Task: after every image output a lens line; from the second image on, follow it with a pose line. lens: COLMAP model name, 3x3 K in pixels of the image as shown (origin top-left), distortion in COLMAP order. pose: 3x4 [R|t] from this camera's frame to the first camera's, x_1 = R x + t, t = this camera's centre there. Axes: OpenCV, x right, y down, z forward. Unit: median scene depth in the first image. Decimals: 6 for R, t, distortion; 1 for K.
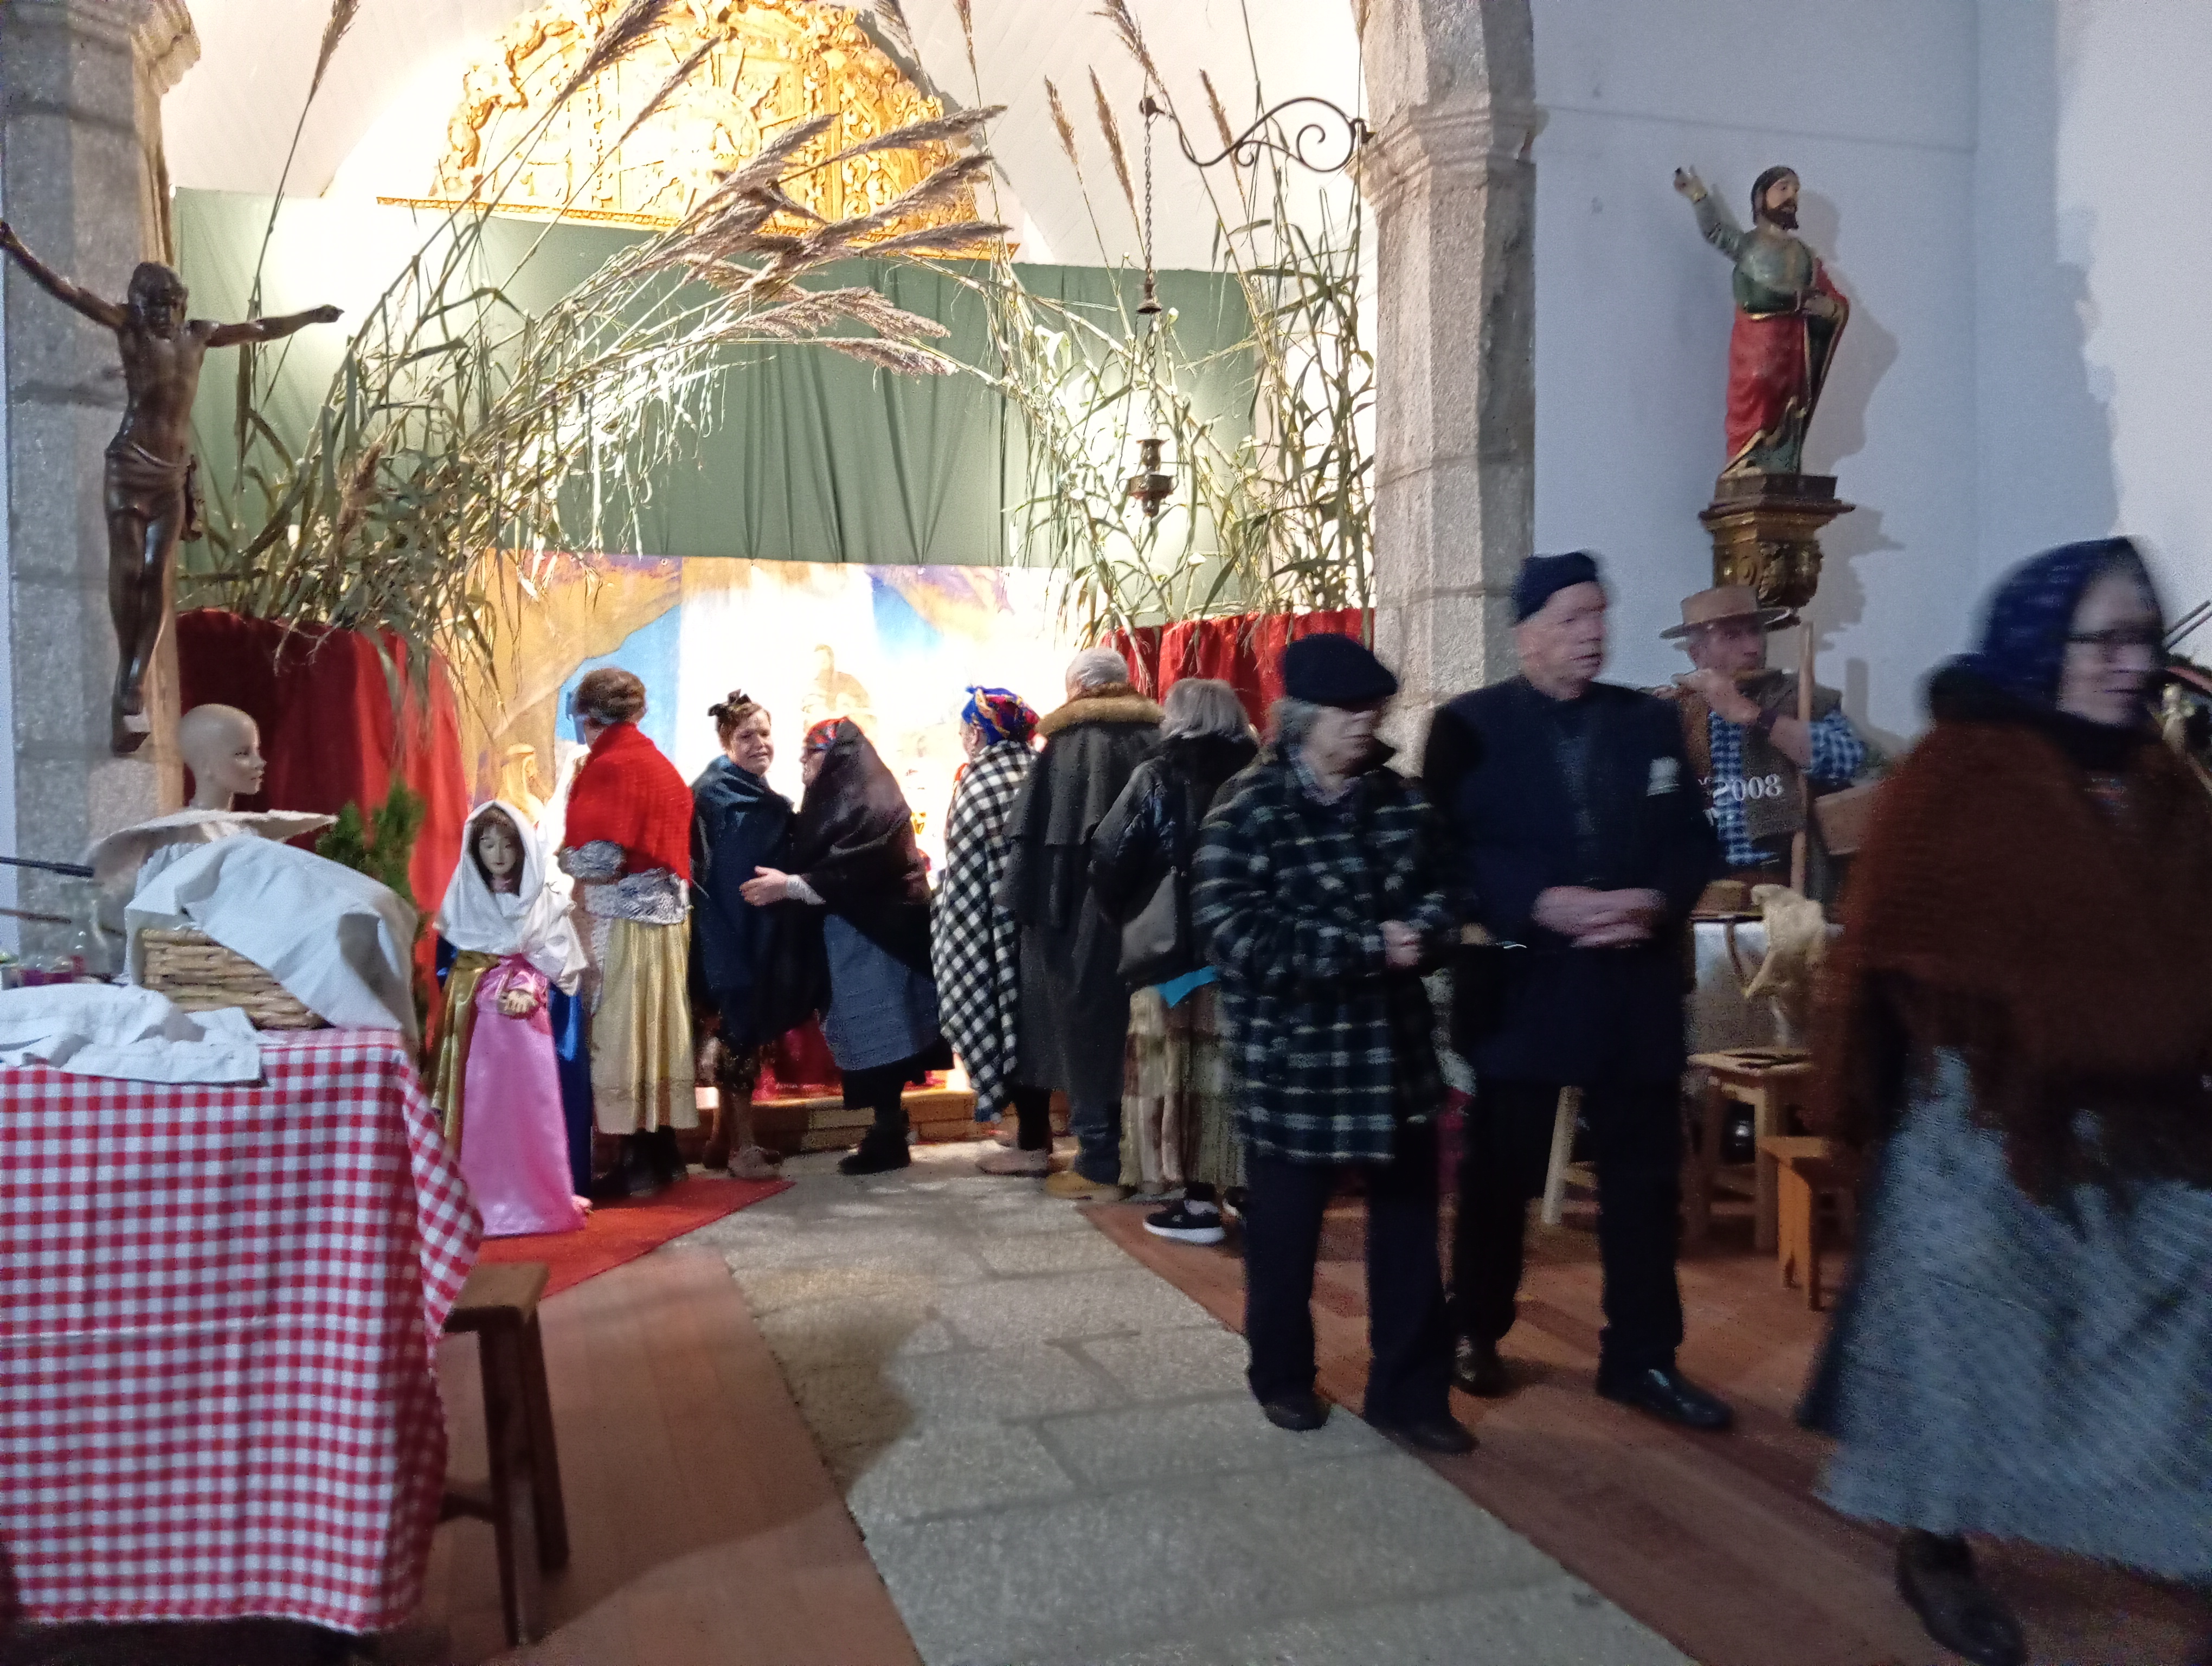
lens RADIAL K [[1791.9, 0, 1107.3], [0, 1791.9, 834.9], [0, 0, 1]] dist [0.070323, -0.121726]
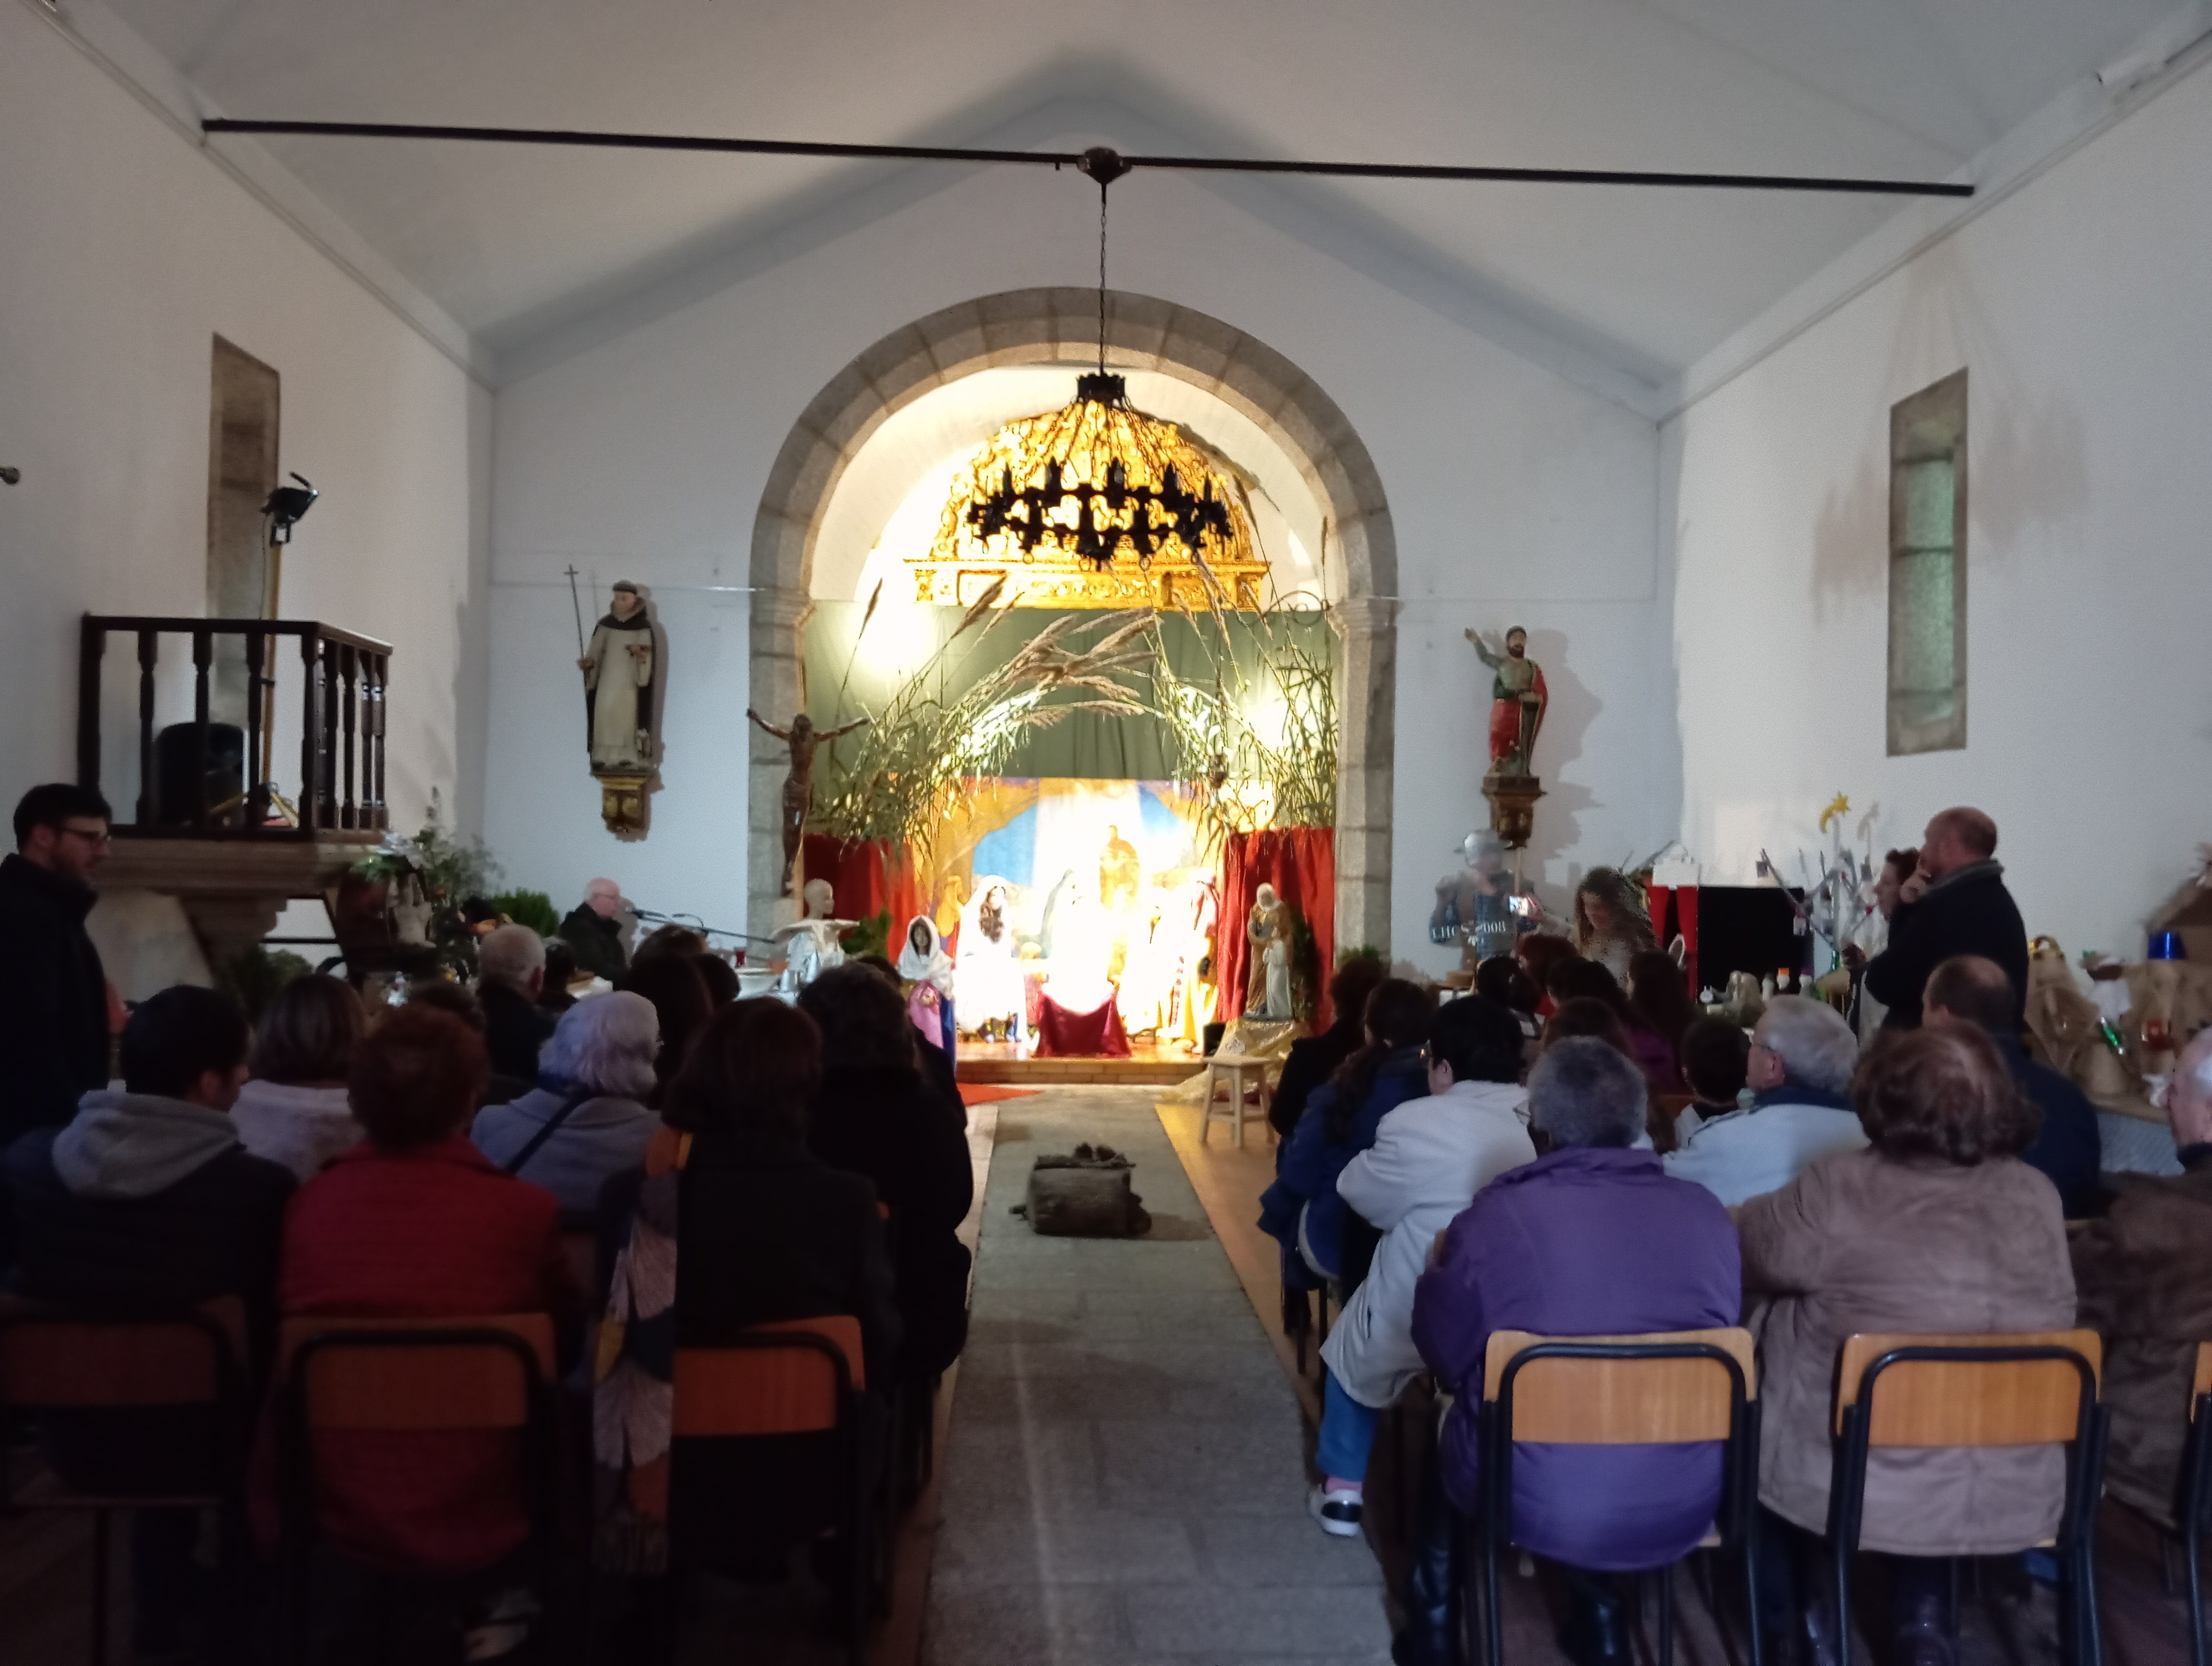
lens RADIAL K [[1791.9, 0, 1108.2], [0, 1791.9, 835.1], [0, 0, 1]] dist [0.070323, -0.121726]
pose [[0.960318, 0.020348, -0.278163, 0.490503], [-0.030398, 0.999030, -0.031865, -0.051250], [0.277245, 0.039056, 0.960005, -1.070562]]
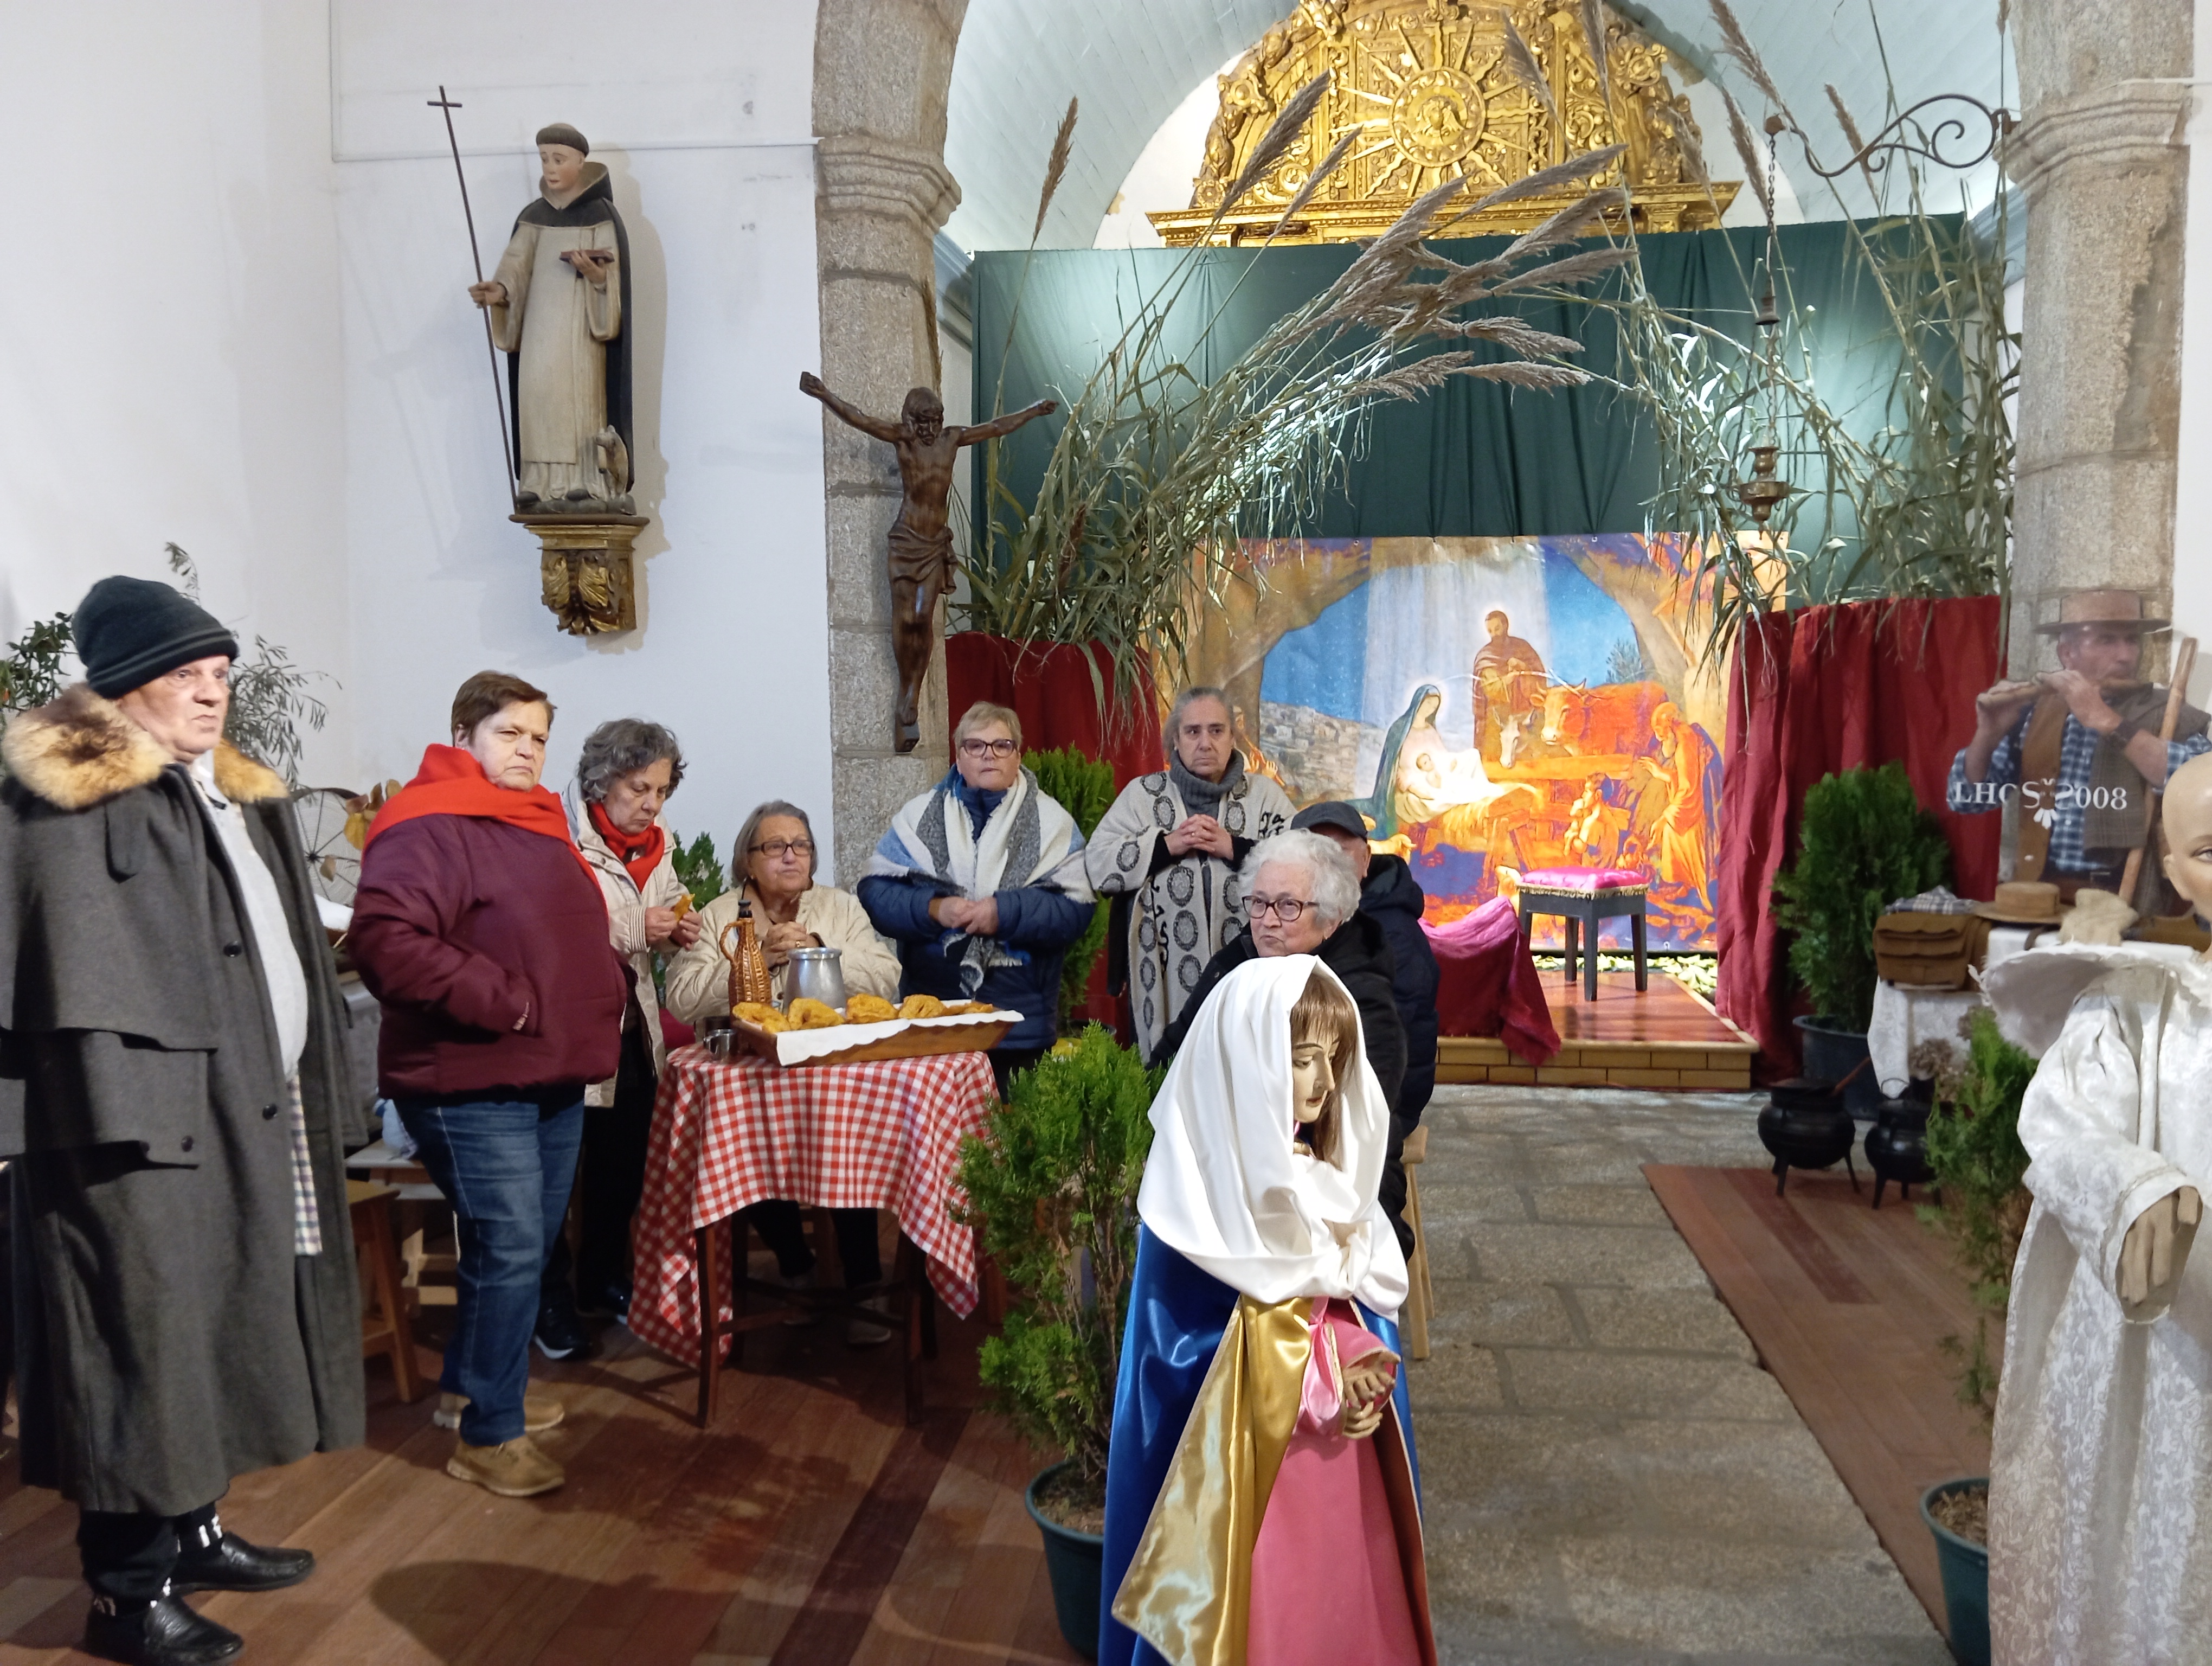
lens RADIAL K [[1791.9, 0, 1127.3], [0, 1791.9, 820.5], [0, 0, 1]] dist [0.070323, -0.121726]
pose [[0.909272, 0.039572, -0.414317, 0.131741], [-0.015032, 0.997943, 0.062326, -0.063402], [0.415931, -0.050443, 0.907996, -0.119802]]
